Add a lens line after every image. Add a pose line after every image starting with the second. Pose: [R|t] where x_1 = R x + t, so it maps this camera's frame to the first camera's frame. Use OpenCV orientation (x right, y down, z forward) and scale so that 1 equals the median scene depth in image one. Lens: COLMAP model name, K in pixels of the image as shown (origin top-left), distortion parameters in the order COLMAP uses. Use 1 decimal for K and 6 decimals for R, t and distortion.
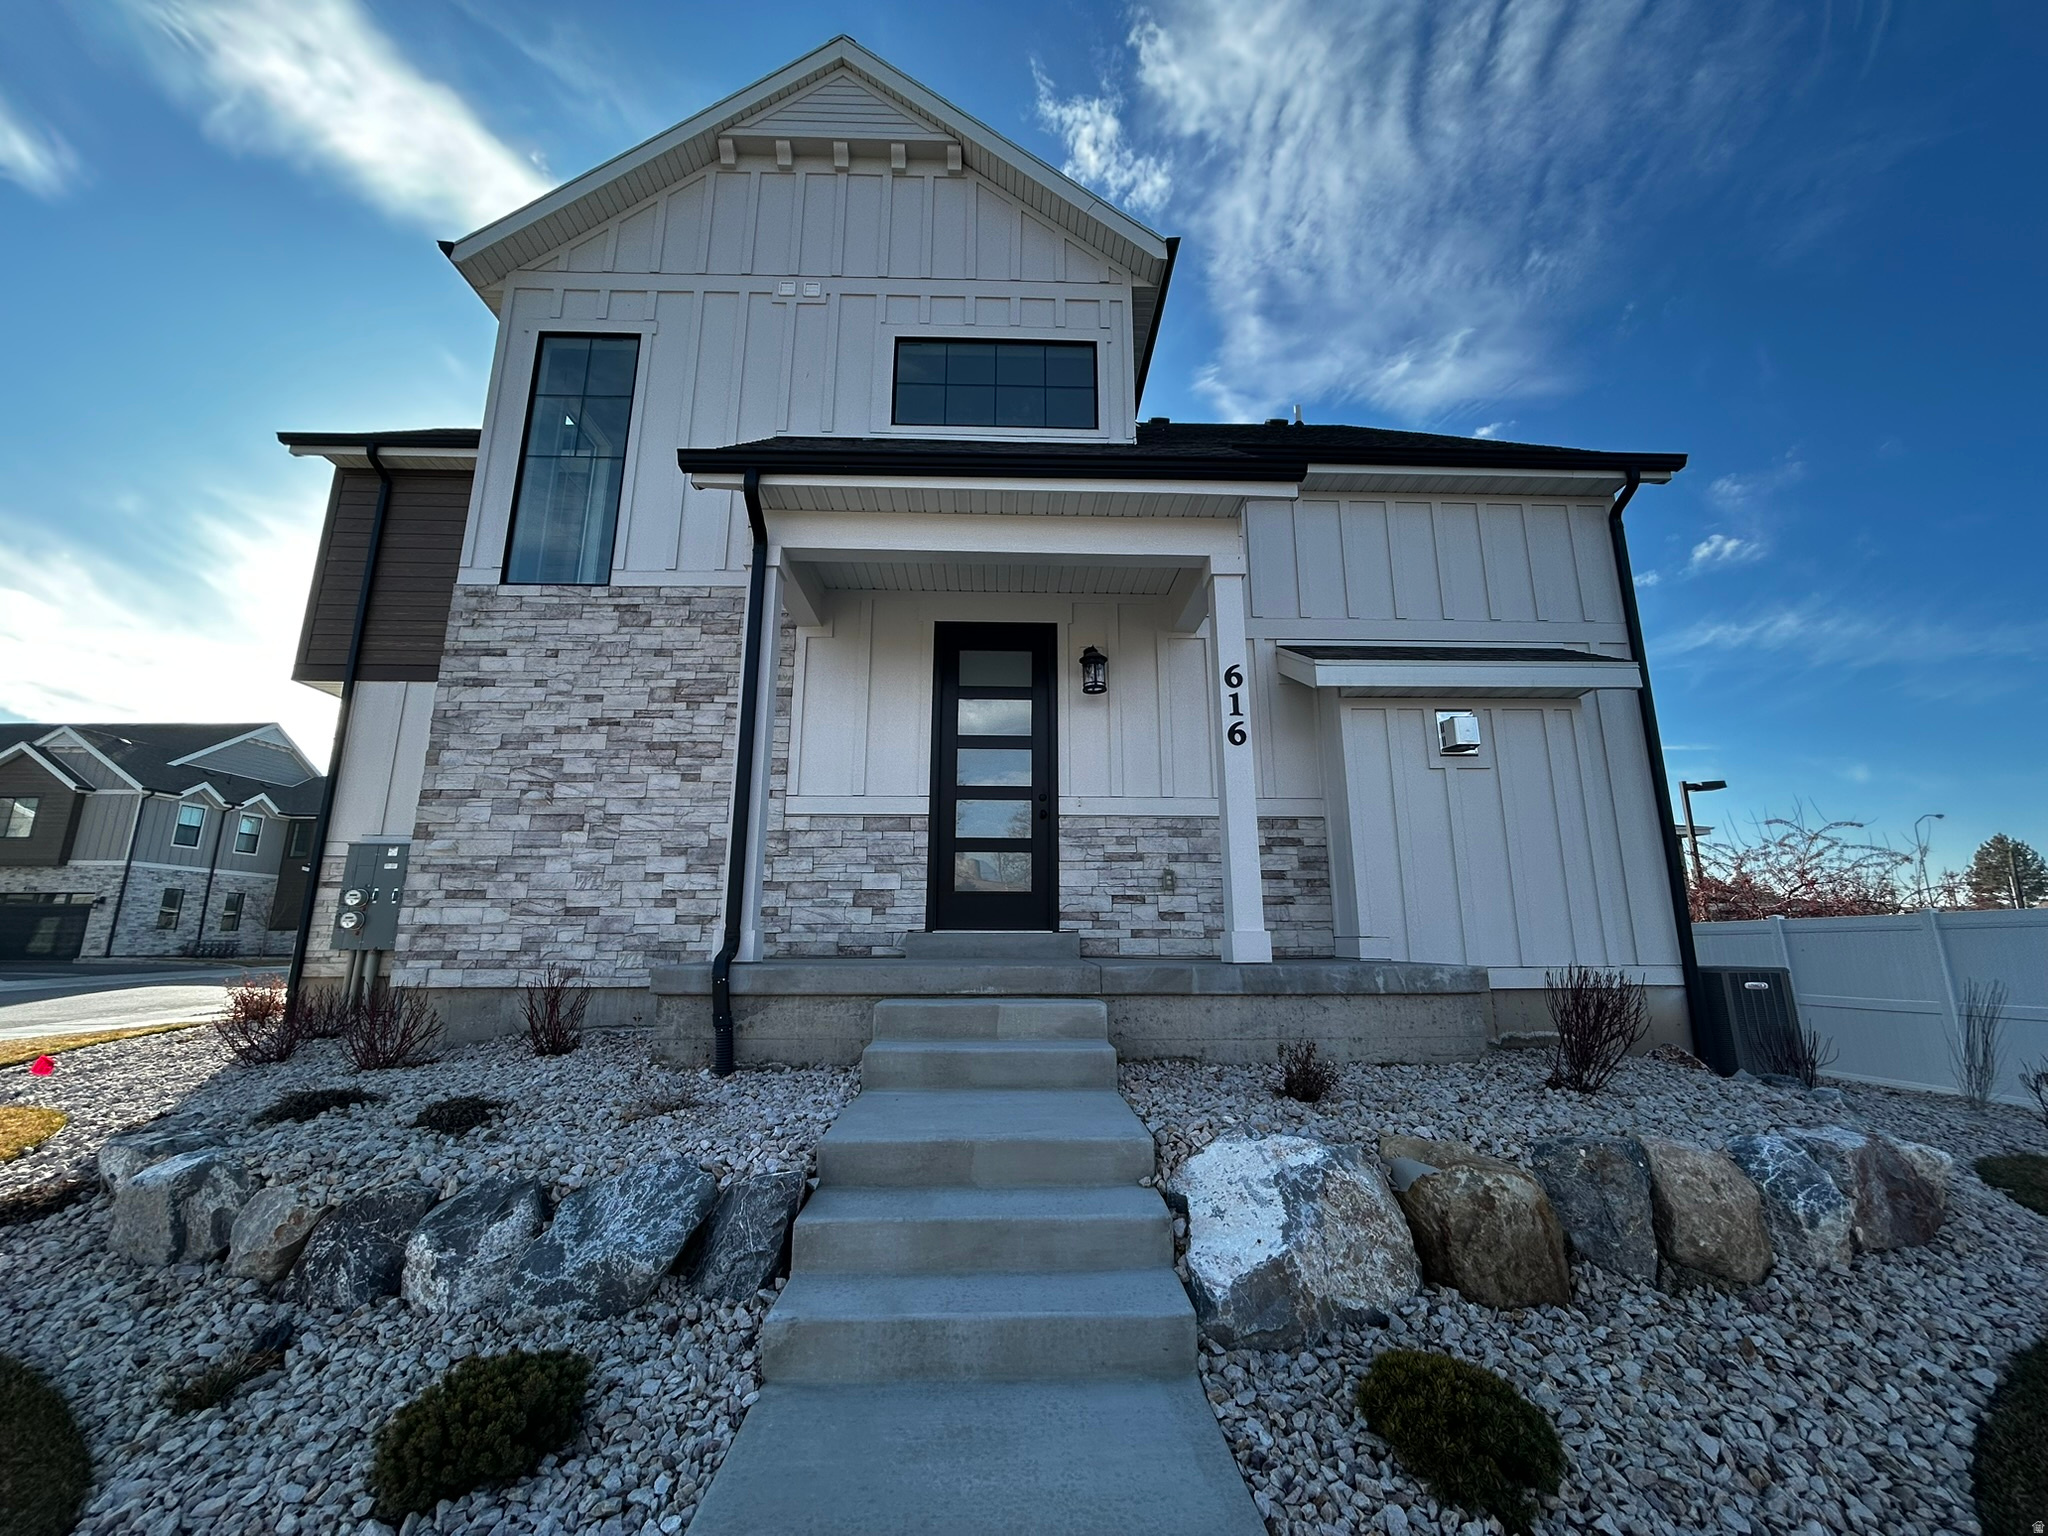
lens RADIAL K [[820.6, 0, 1024.3], [0, 820.6, 764.9], [0, 0, 1]] dist [-0.000261, 0.000714]
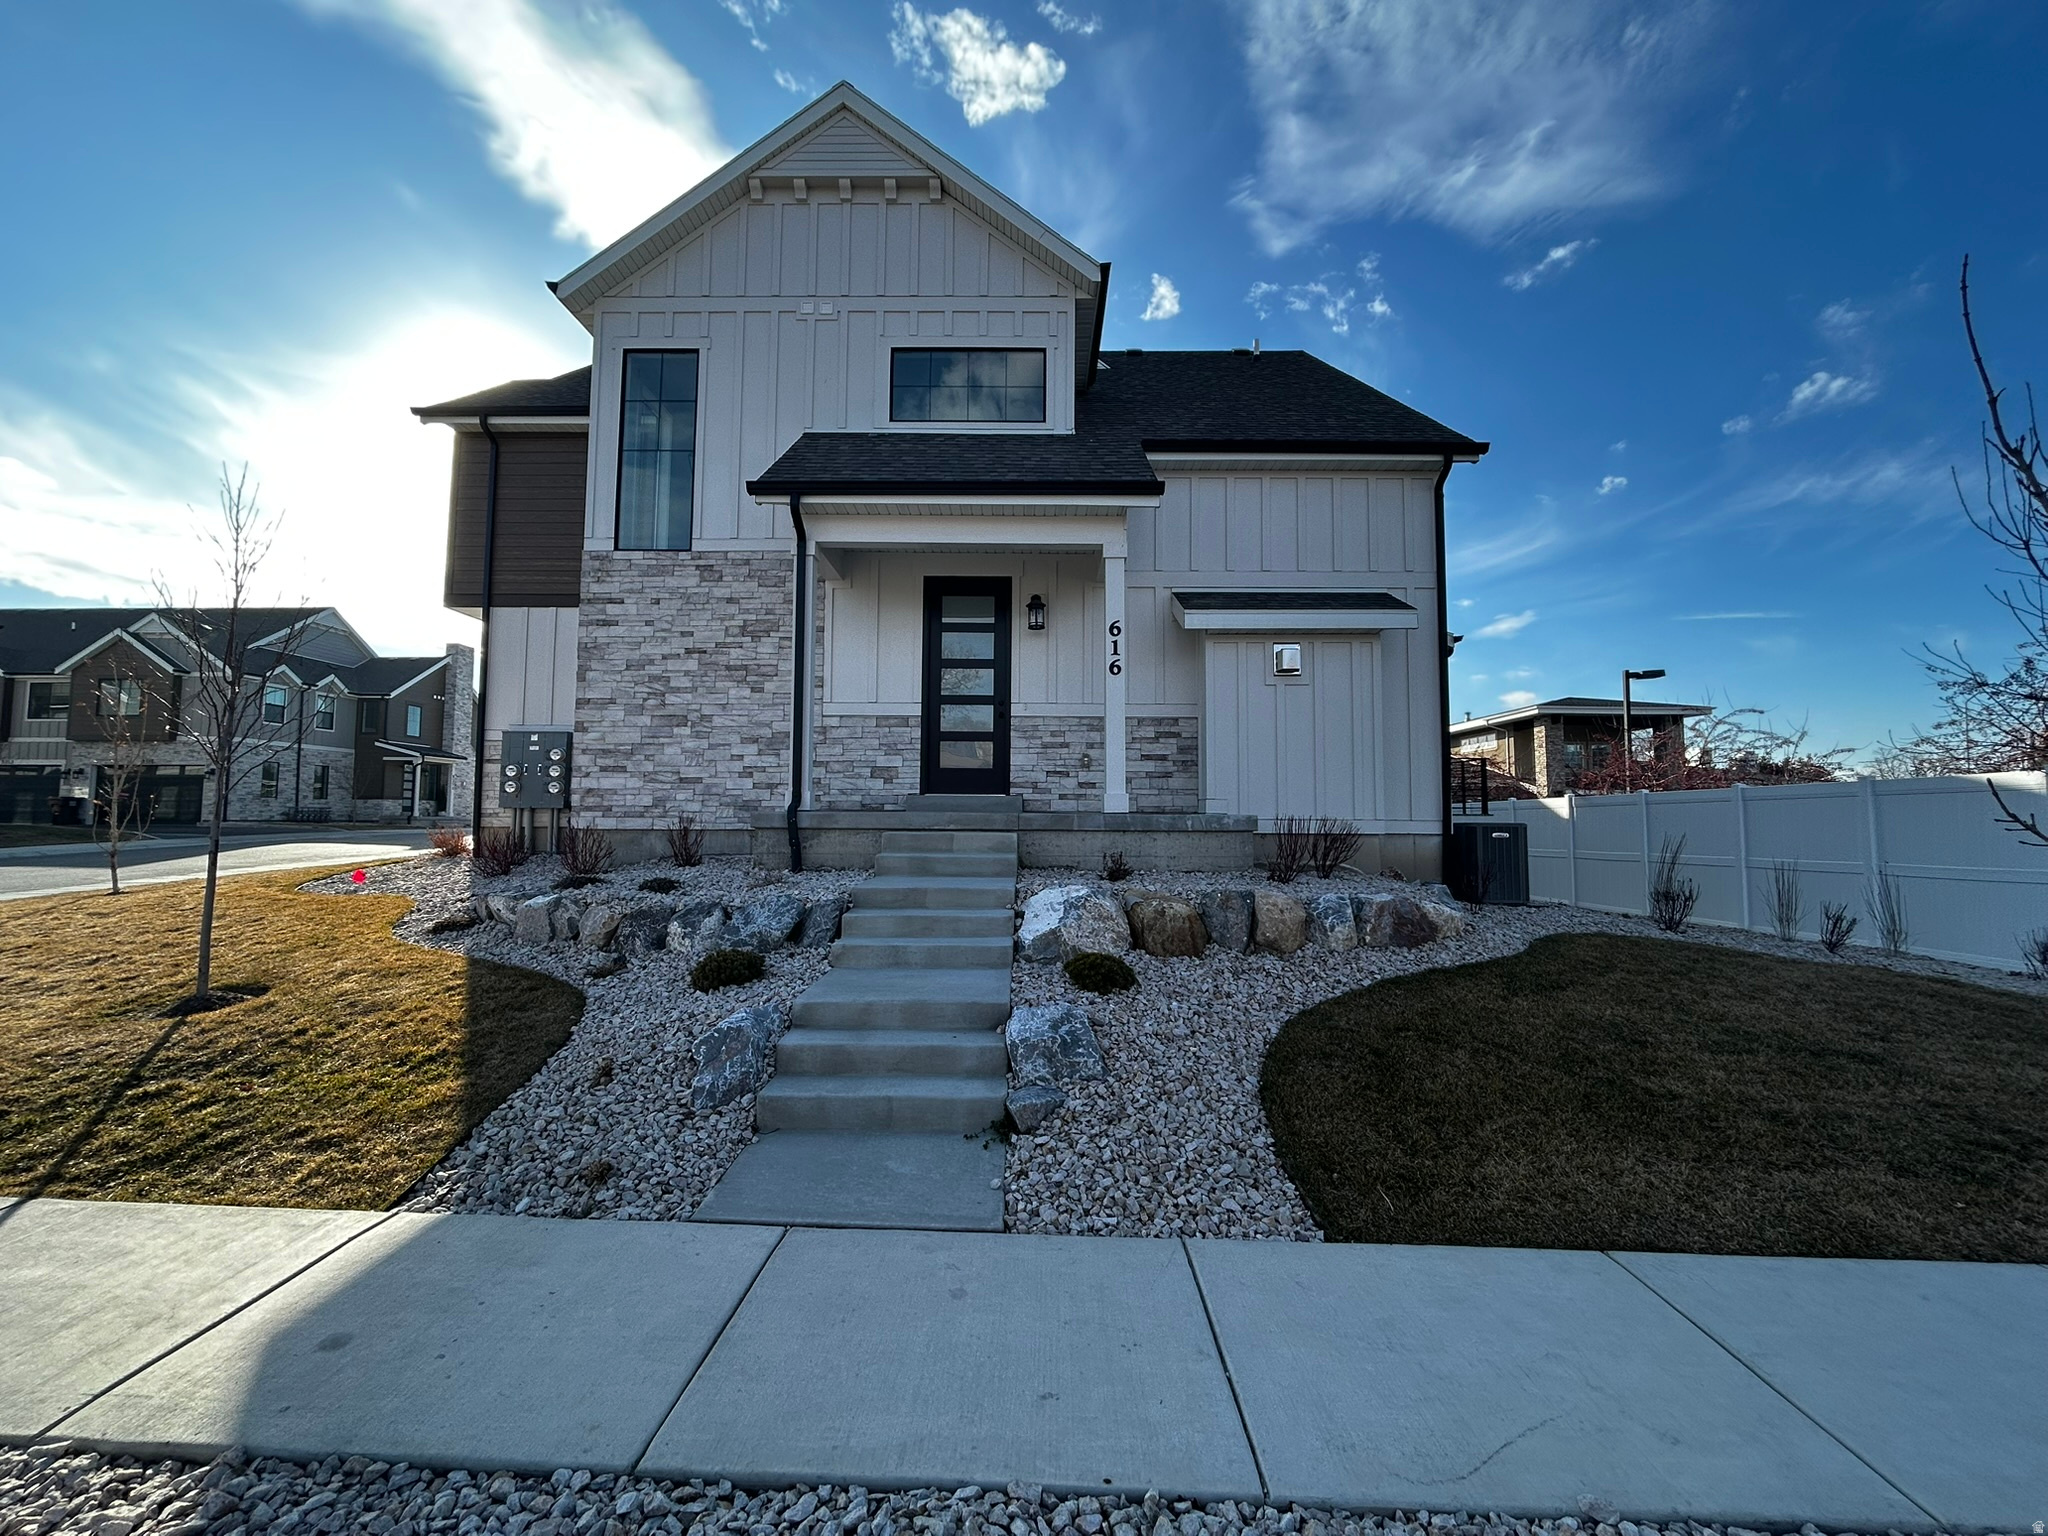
lens RADIAL K [[820.6, 0, 1024.3], [0, 820.6, 764.9], [0, 0, 1]] dist [-0.000261, 0.000714]
pose [[0.999559, 0.003228, -0.029522, 0.109025], [0.001257, 0.988585, 0.150657, -0.071579], [0.029671, -0.150628, 0.988145, -0.440850]]
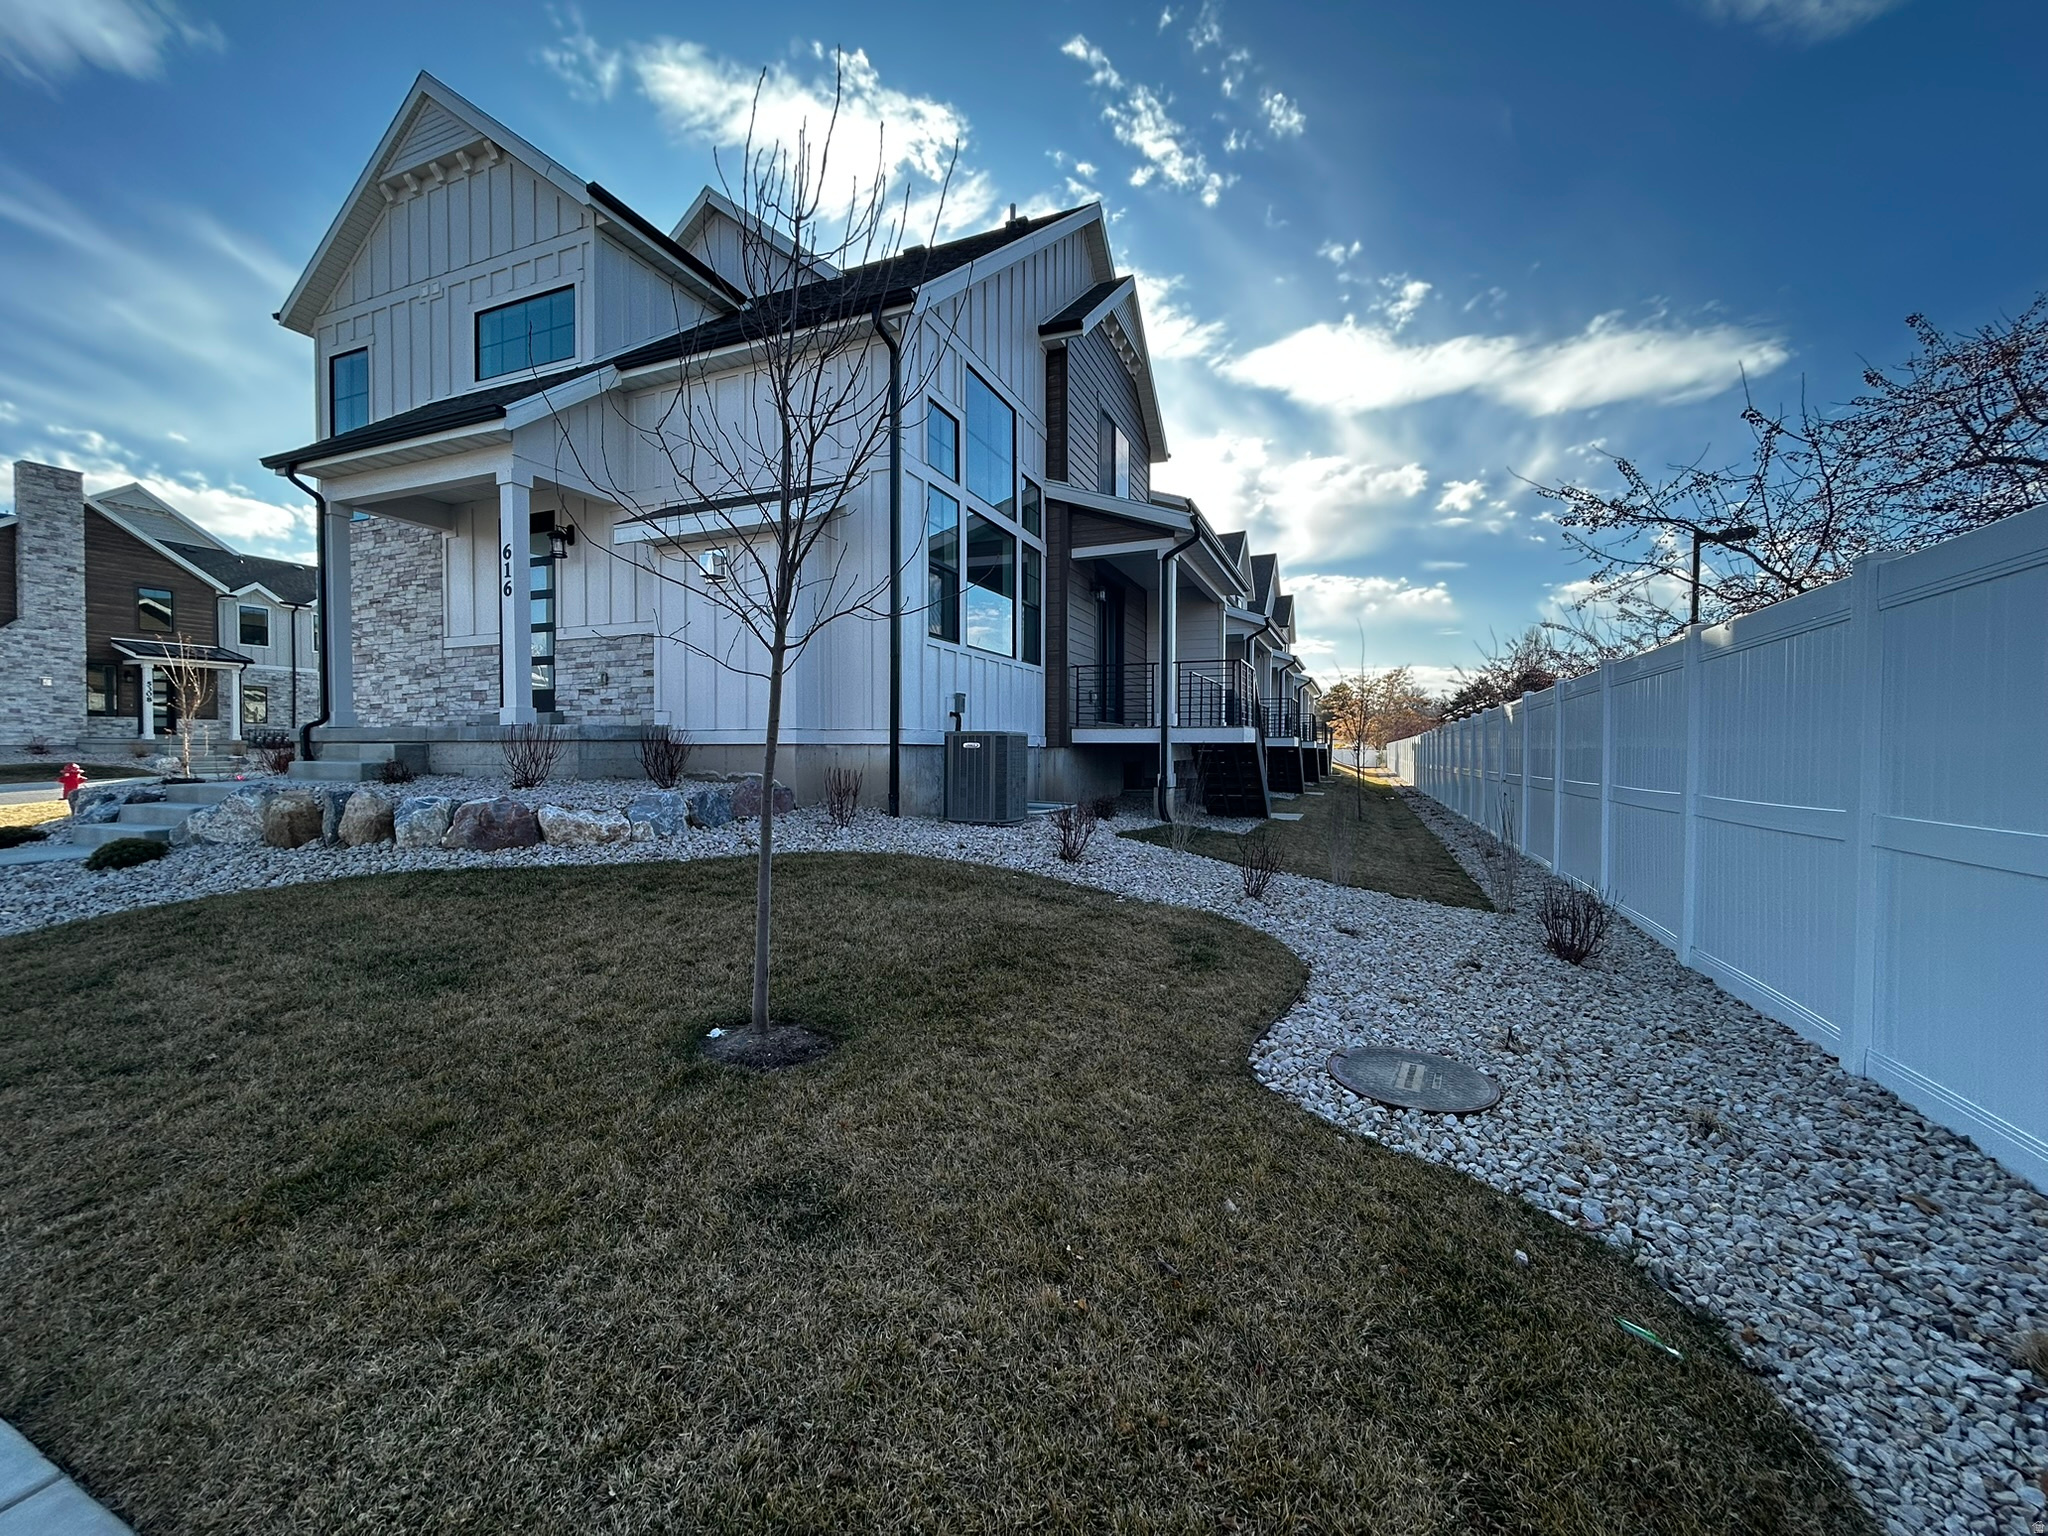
lens RADIAL K [[820.6, 0, 1024.3], [0, 820.6, 764.9], [0, 0, 1]] dist [-0.000261, 0.000714]
pose [[0.913087, 0.007757, -0.407691, 1.525438], [0.089037, 0.971900, 0.217904, 0.030650], [0.397926, -0.235265, 0.886739, -0.101380]]
